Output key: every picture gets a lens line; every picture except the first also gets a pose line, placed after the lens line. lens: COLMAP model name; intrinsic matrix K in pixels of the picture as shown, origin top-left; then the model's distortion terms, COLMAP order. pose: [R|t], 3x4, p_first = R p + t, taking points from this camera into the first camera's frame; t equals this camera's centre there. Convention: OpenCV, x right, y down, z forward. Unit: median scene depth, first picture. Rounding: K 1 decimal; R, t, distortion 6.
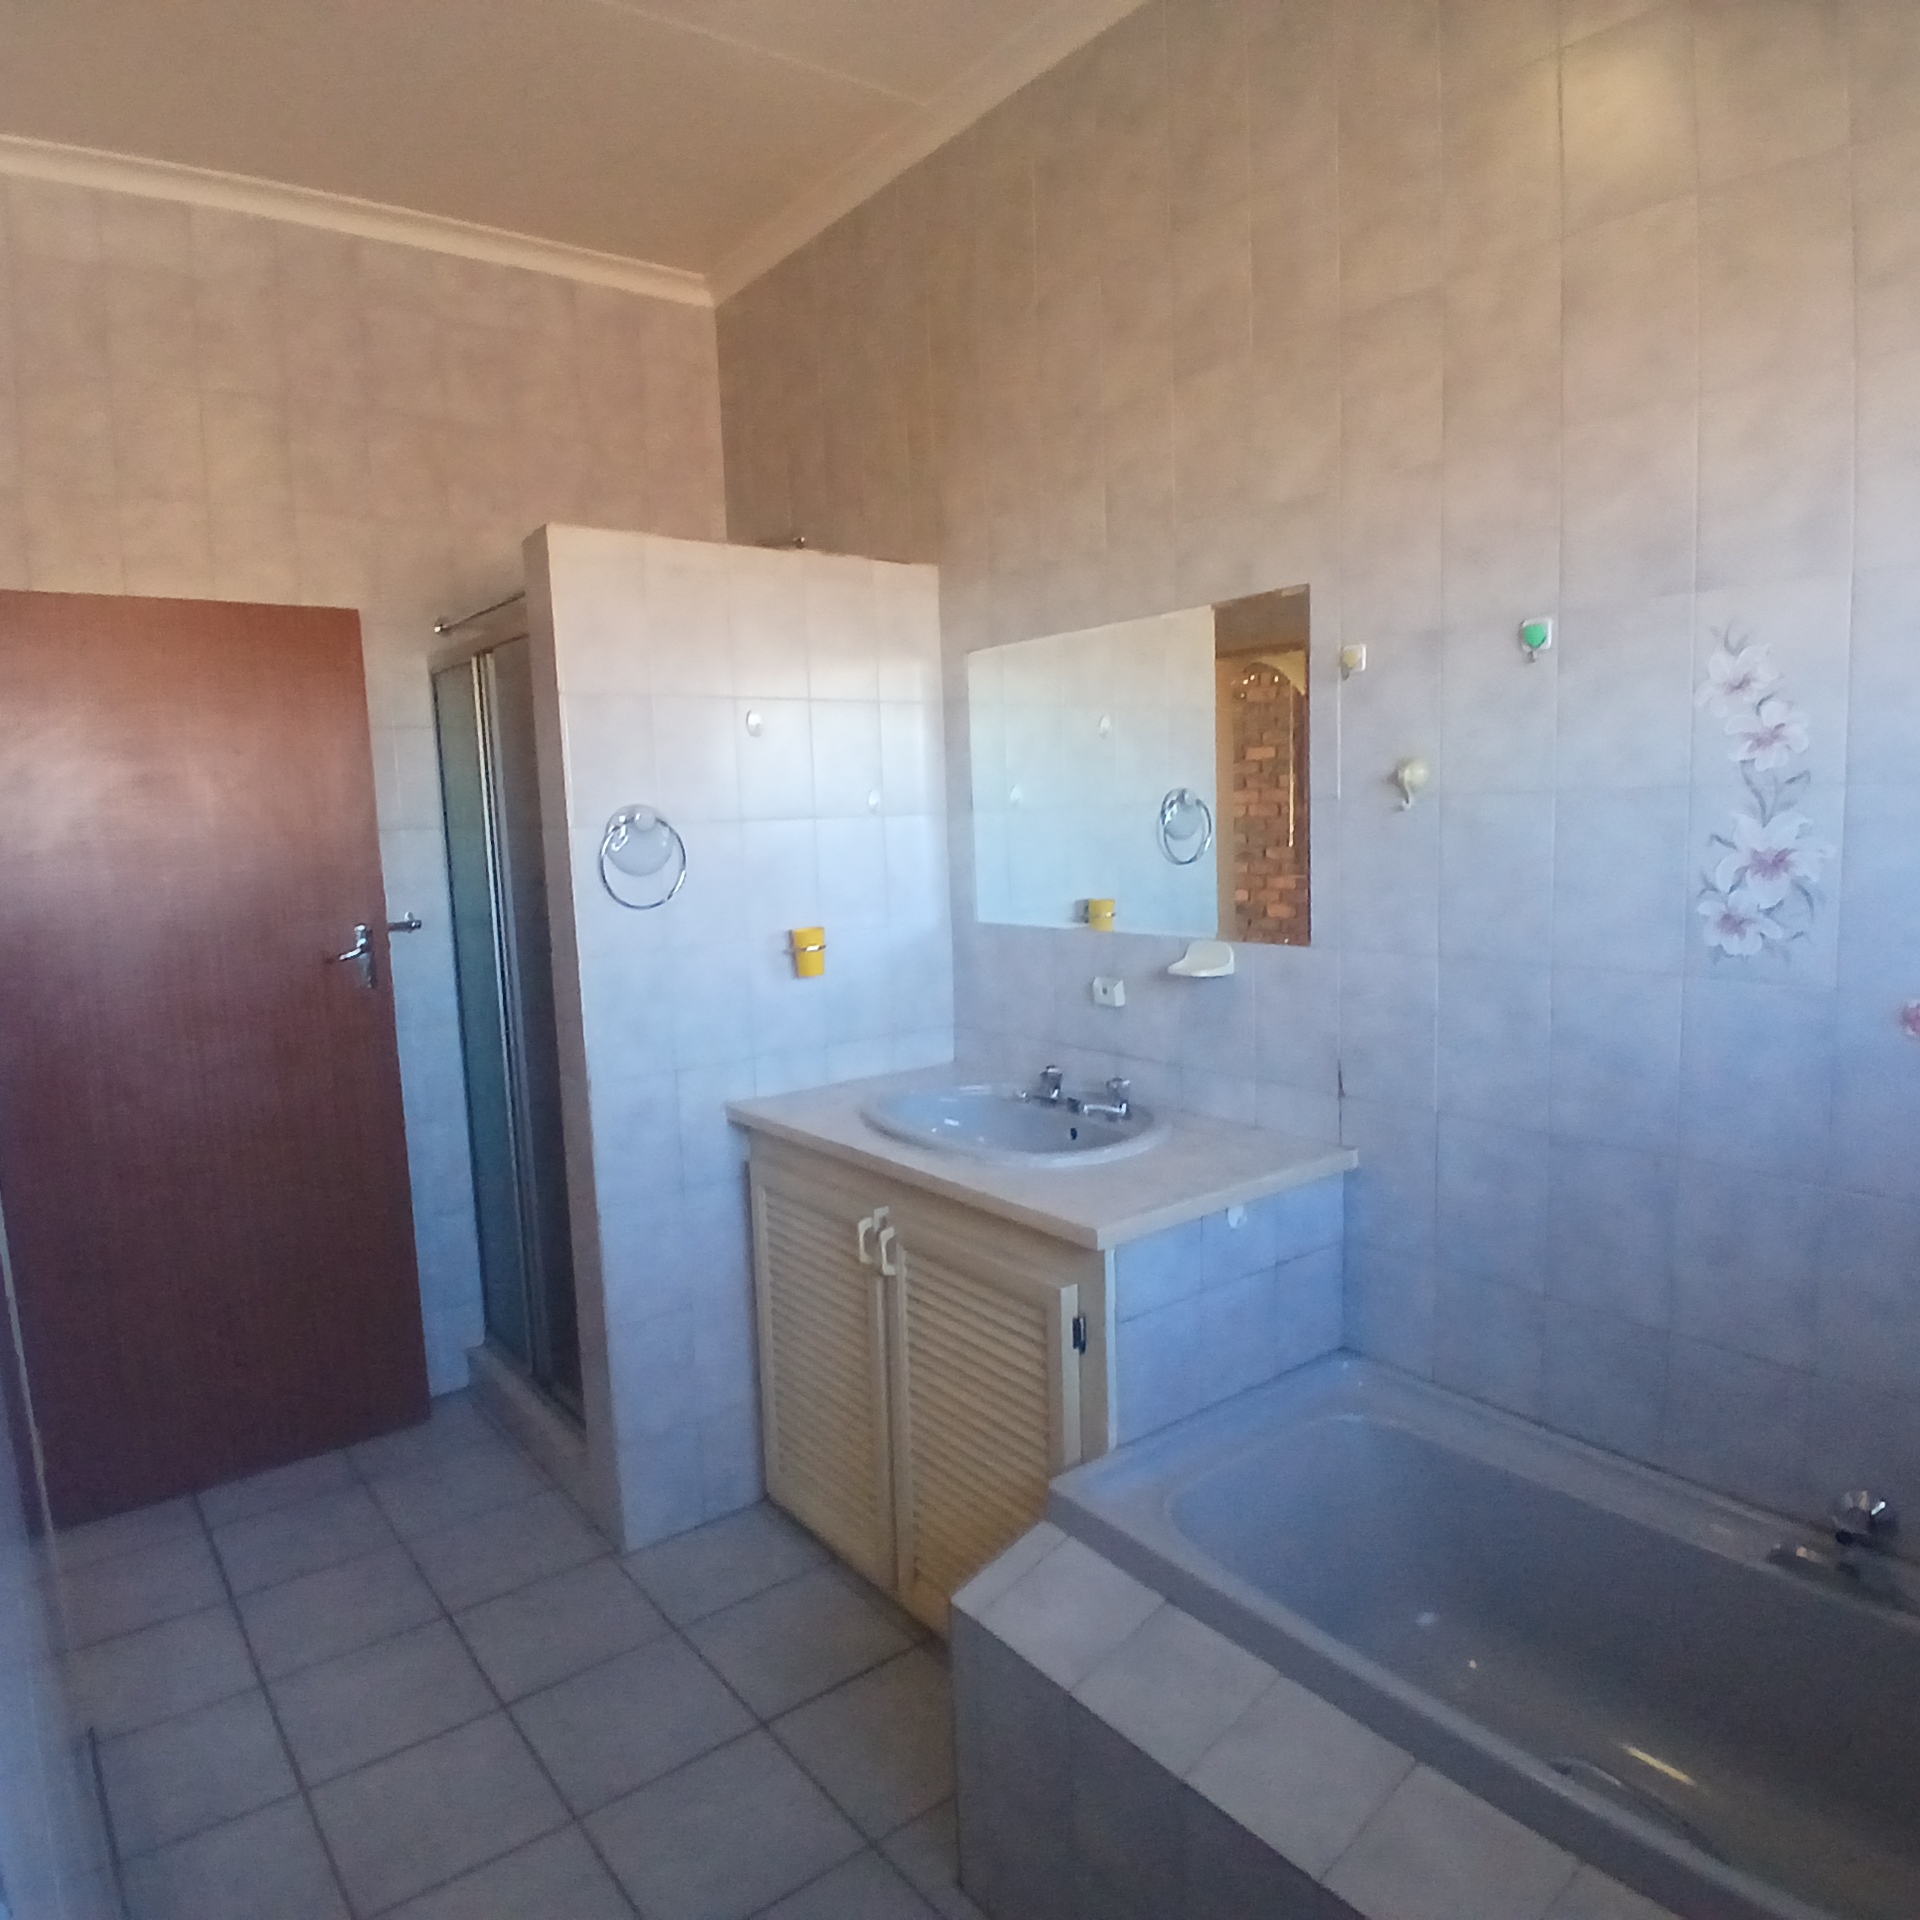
lens RADIAL K [[1290.9, 0, 962.2], [0, 1290.9, 956.8], [0, 0, 1]] dist [0.006701, -0.047018]
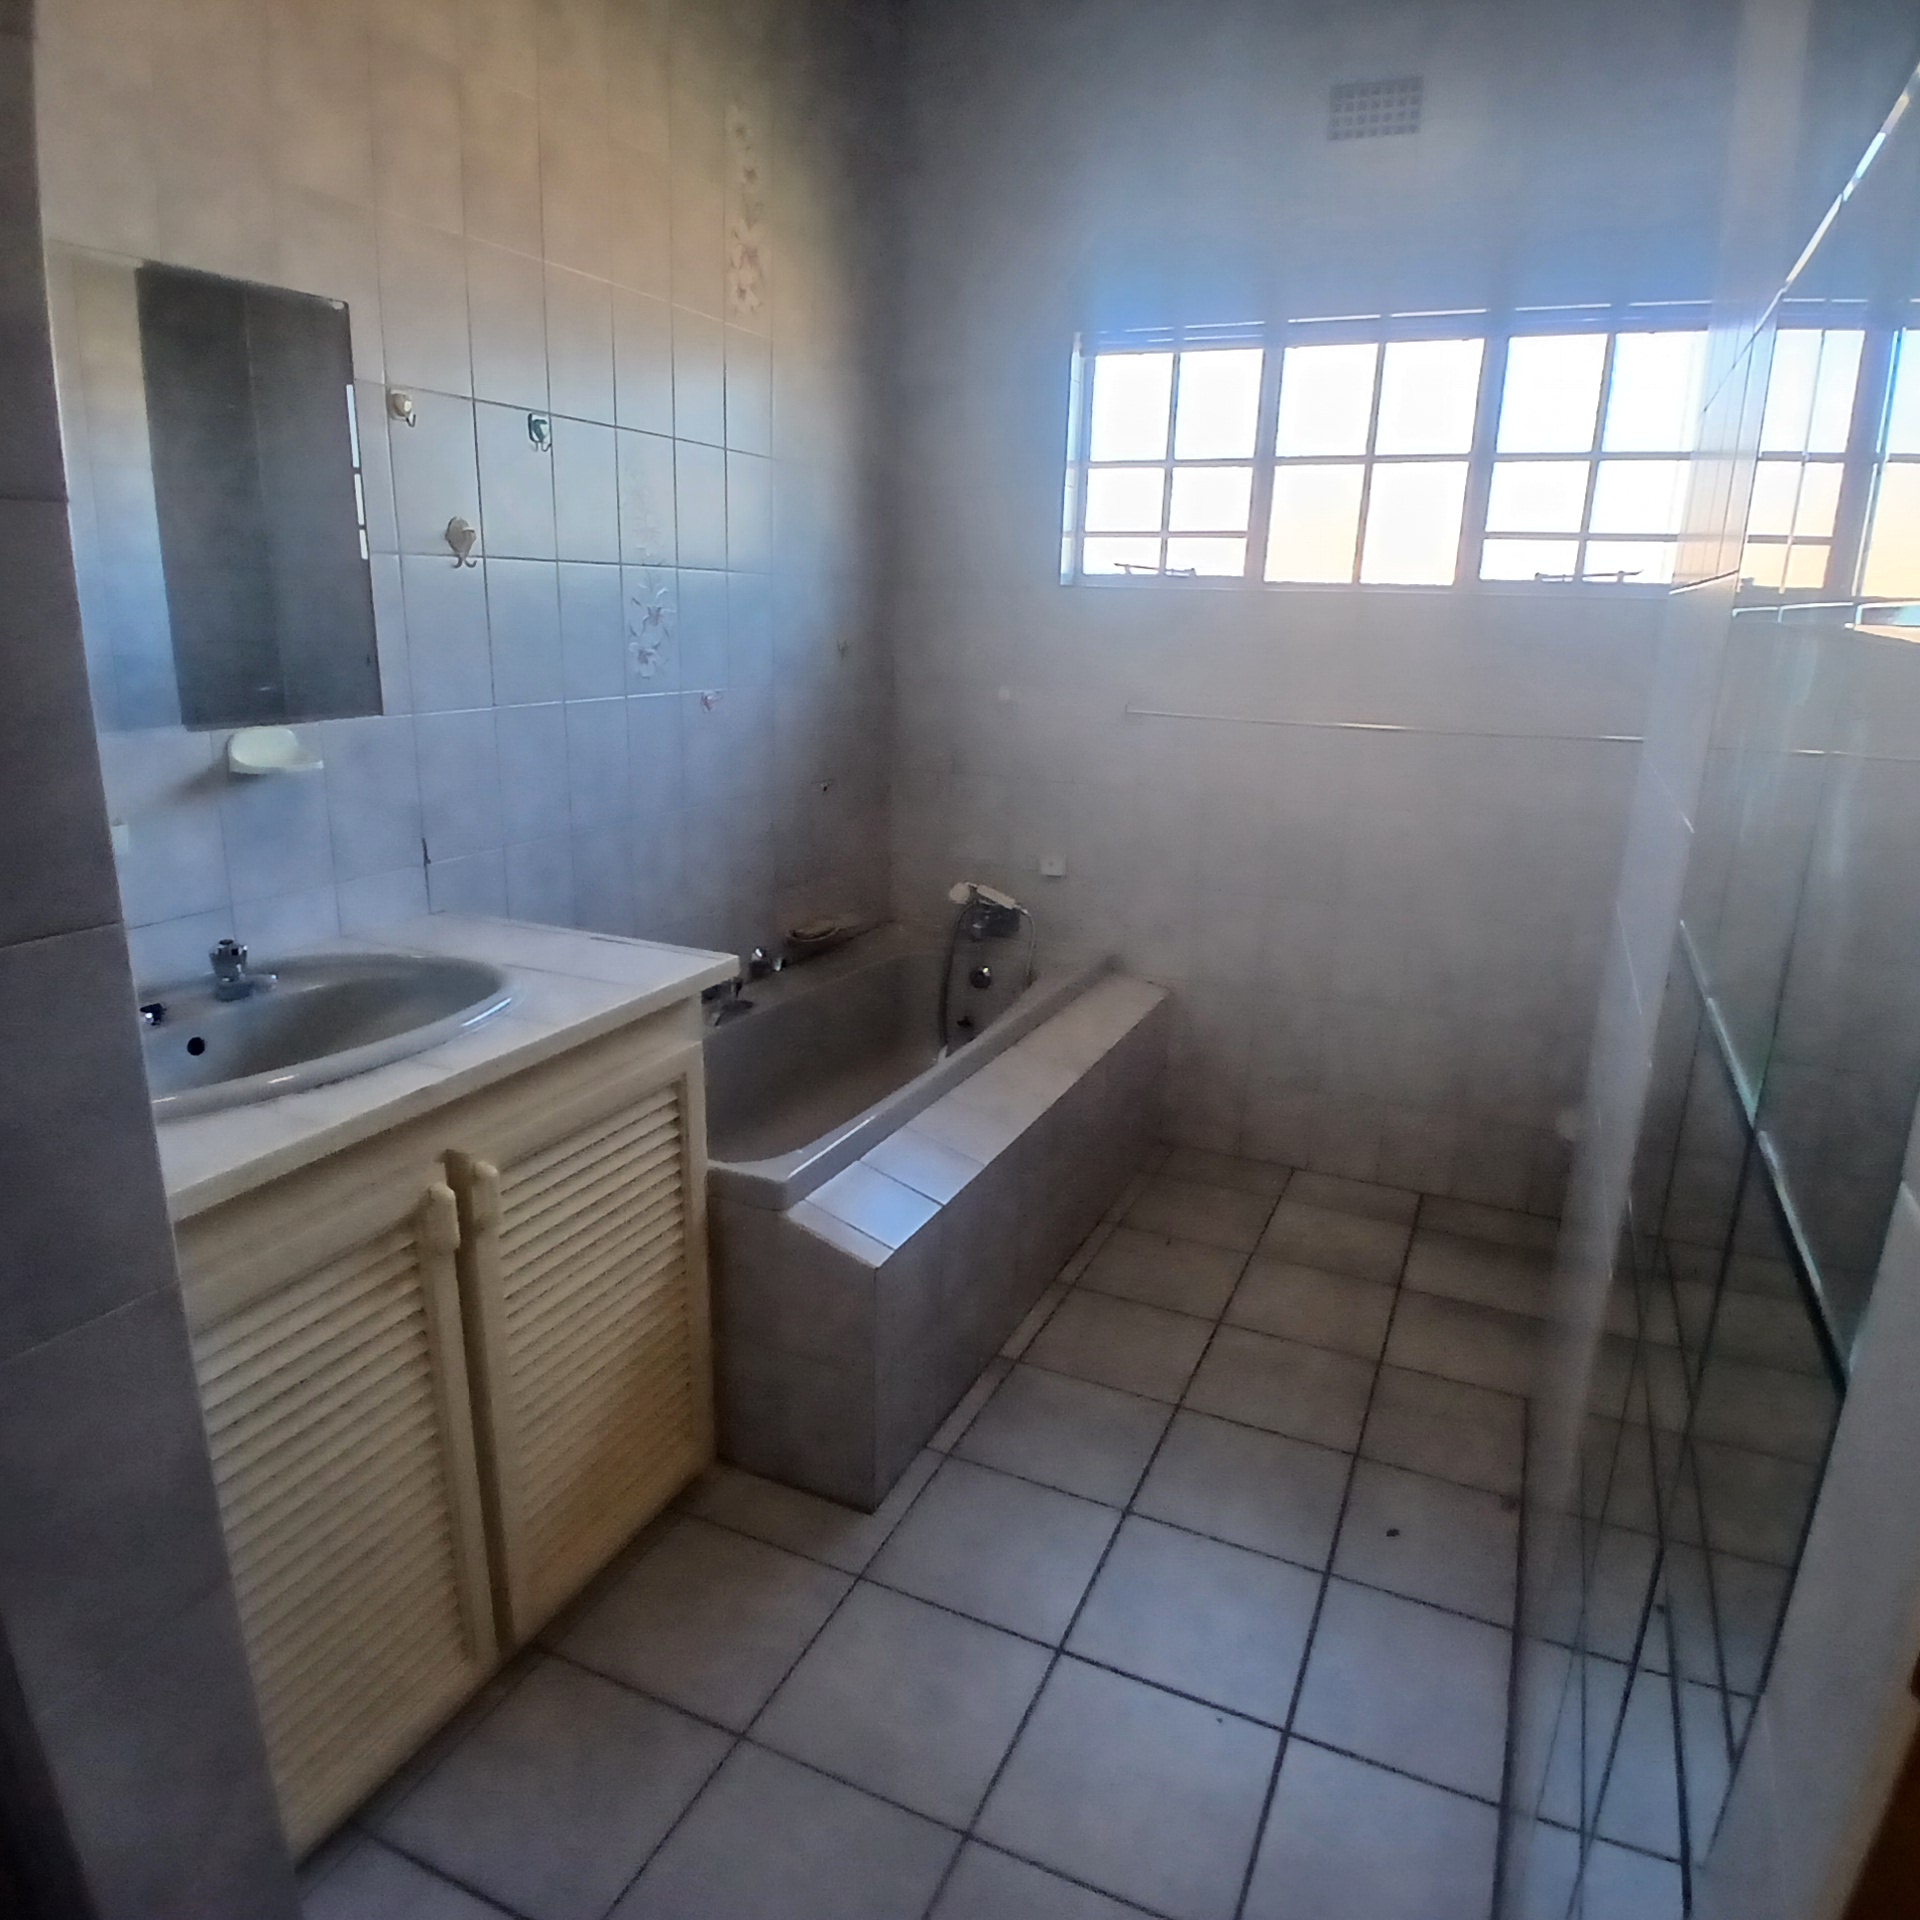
lens RADIAL K [[1290.9, 0, 960.8], [0, 1290.9, 962.6], [0, 0, 1]] dist [0.006701, -0.047018]
pose [[-0.475905, -0.210985, 0.853815, -0.882897], [0.099787, 0.951577, 0.290763, -0.078746], [-0.873817, 0.223576, -0.431807, 1.249437]]
